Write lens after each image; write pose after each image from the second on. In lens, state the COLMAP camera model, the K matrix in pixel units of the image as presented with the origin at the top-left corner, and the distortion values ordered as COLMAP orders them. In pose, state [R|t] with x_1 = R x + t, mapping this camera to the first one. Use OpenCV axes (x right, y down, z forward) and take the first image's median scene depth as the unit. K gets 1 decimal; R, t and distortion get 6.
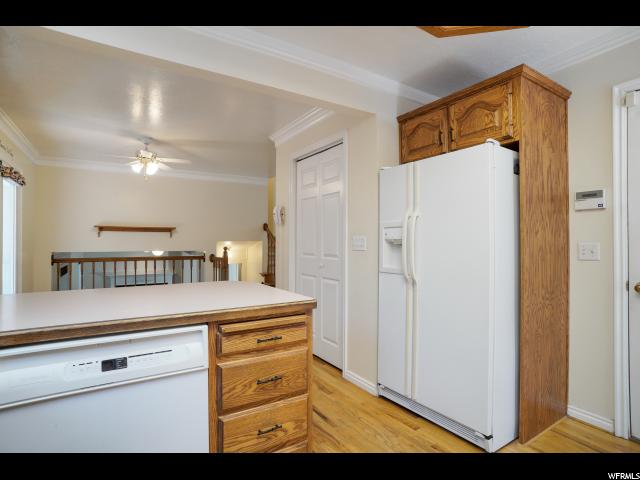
lens RADIAL K [[341.6, 0, 315.8], [0, 341.6, 241.3], [0, 0, 1]] dist [-0.032958, 0.000984]
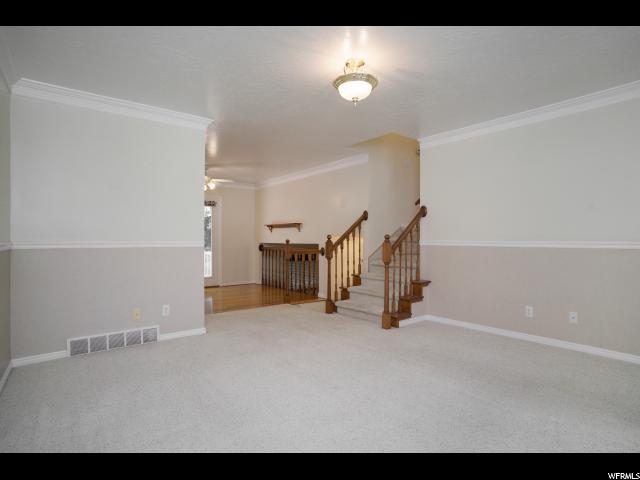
lens RADIAL K [[341.6, 0, 315.8], [0, 341.6, 241.3], [0, 0, 1]] dist [-0.032958, 0.000984]
pose [[0.095413, 0.005038, -0.995425, 0.866867], [-0.000622, 0.999987, 0.005002, 0.017685], [0.995438, 0.000142, 0.095415, 1.109772]]
